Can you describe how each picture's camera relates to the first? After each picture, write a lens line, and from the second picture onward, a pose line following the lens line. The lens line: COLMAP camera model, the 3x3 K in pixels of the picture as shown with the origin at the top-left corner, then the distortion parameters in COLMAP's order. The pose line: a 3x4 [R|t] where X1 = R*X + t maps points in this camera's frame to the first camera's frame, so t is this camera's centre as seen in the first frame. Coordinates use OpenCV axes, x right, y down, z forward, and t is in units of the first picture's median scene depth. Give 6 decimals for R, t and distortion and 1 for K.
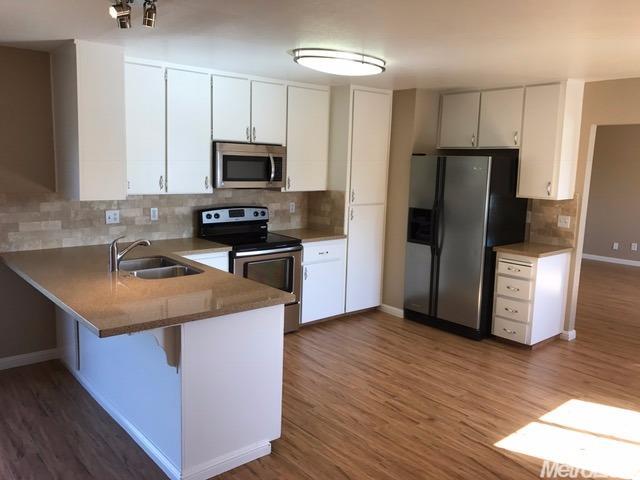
lens RADIAL K [[535.1, 0, 320.0], [0, 535.1, 240.0], [0, 0, 1]] dist [0.040450, -0.000930]
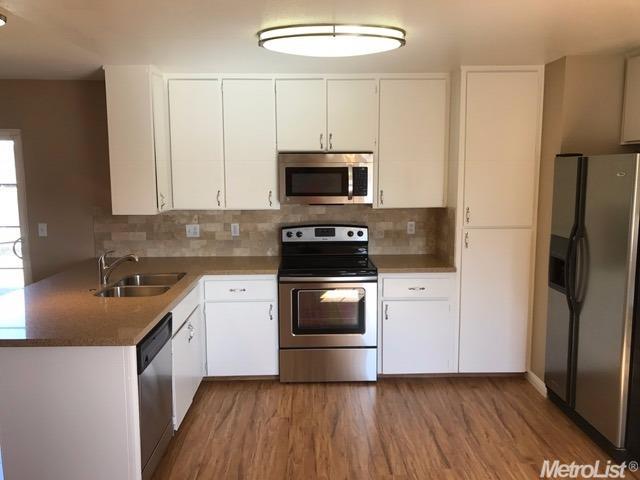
lens RADIAL K [[533.6, 0, 311.4], [0, 533.6, 237.5], [0, 0, 1]] dist [0.030707, -0.006331]
pose [[0.766883, 0.050044, -0.639832, 0.424456], [-0.068043, 0.997676, -0.003522, -0.040051], [0.638169, 0.046237, 0.768506, 0.342369]]
